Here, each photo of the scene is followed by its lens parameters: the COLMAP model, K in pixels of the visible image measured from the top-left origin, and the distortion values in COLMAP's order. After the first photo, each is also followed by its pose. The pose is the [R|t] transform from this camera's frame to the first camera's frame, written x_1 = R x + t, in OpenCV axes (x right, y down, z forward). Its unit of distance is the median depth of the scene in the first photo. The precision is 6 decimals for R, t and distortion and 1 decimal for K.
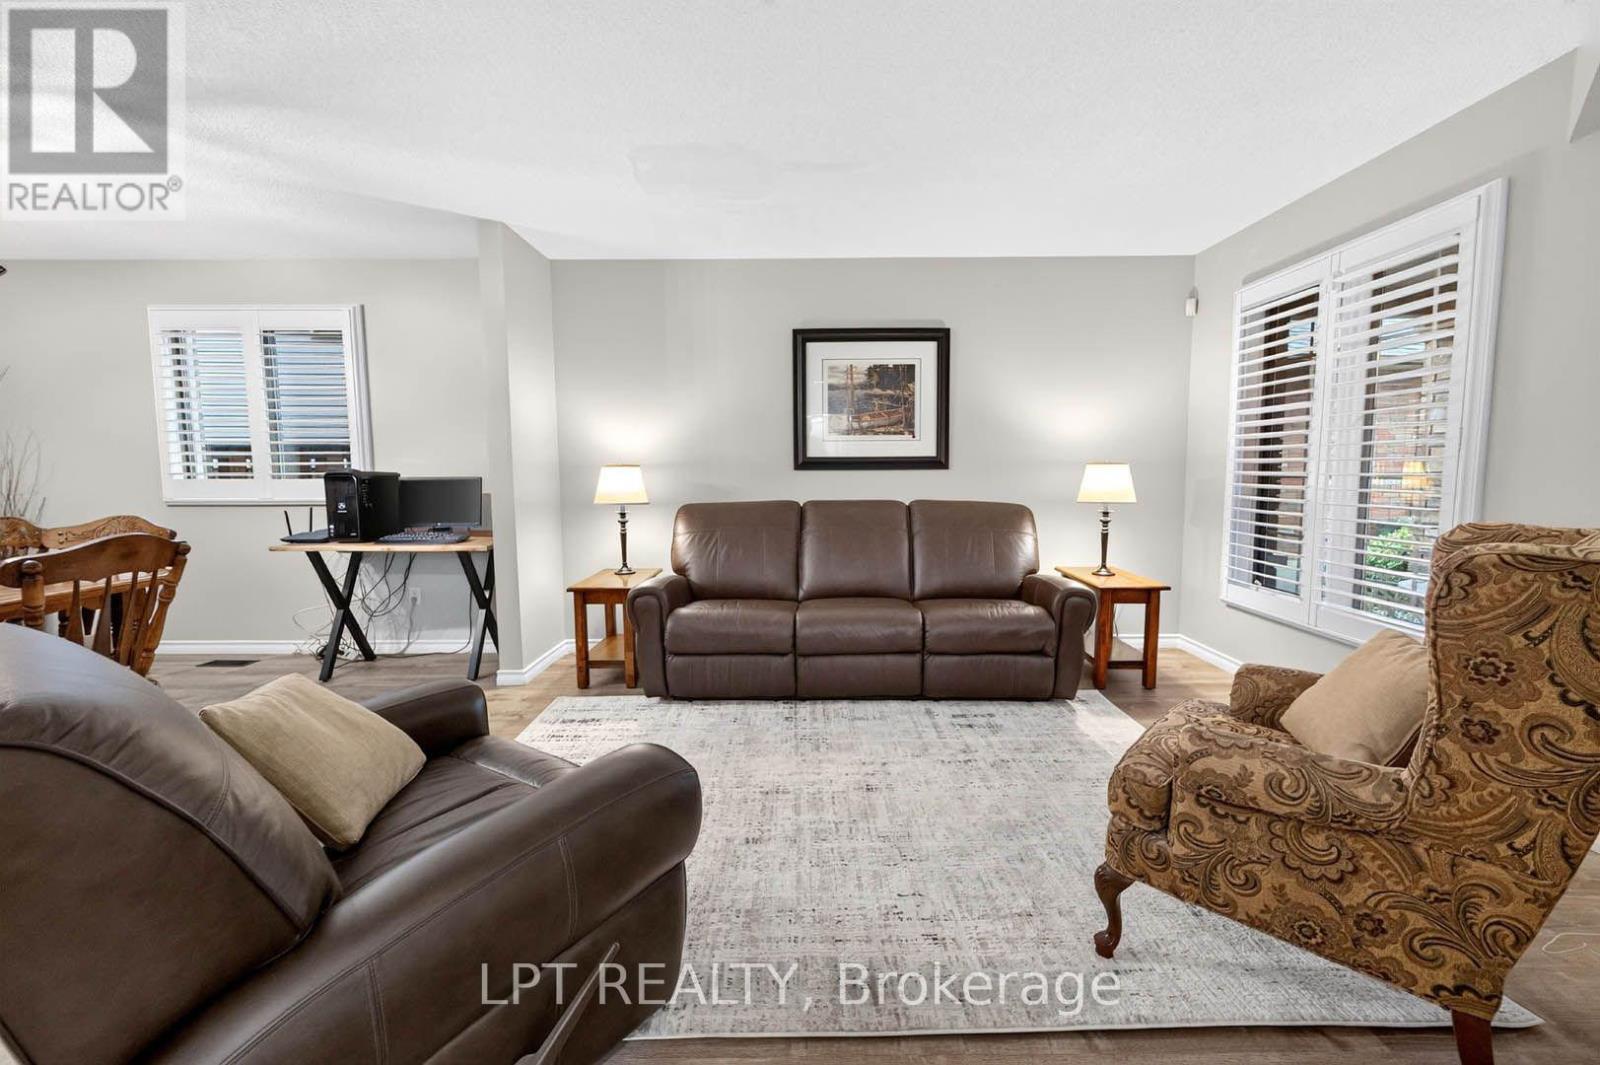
lens RADIAL K [[646.5, 0, 816.4], [0, 646.5, 521.0], [0, 0, 1]] dist [-0.000700, 0.000063]
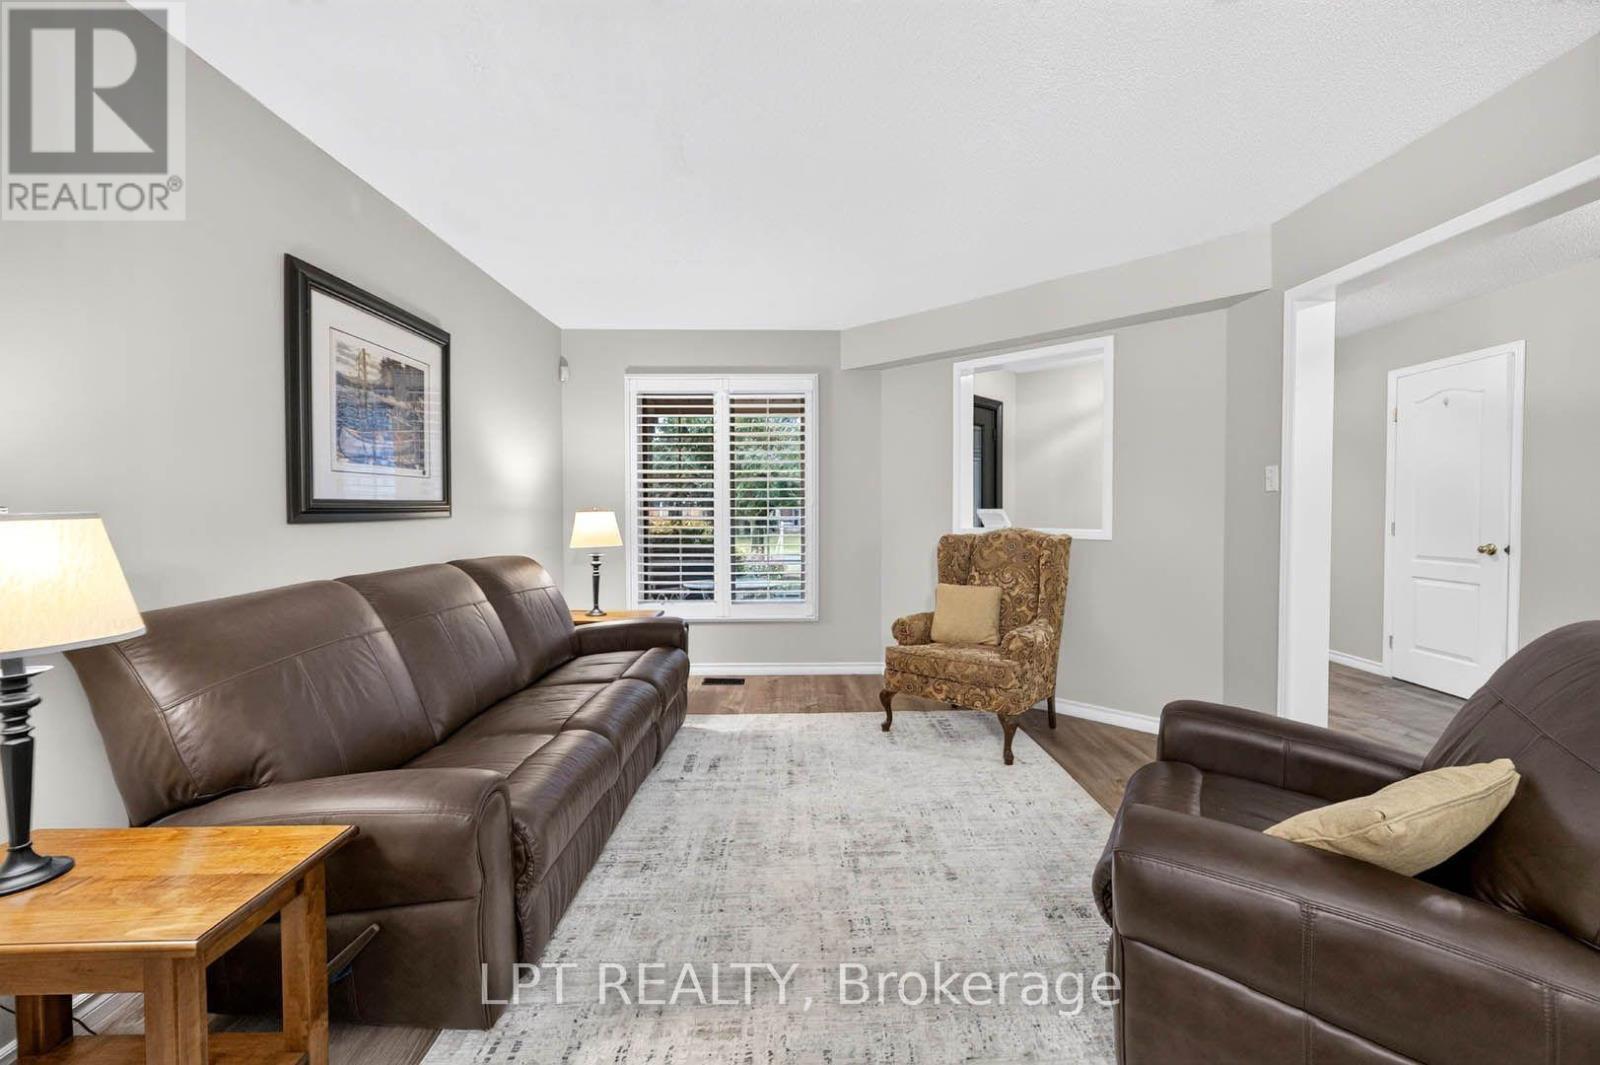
lens RADIAL K [[646.5, 0, 816.4], [0, 646.5, 521.0], [0, 0, 1]] dist [-0.000700, 0.000063]
pose [[-0.022699, -0.015383, 0.999624, -0.567506], [0.093501, 0.995466, 0.017443, -0.051305], [-0.995360, 0.093861, -0.021158, 0.603511]]
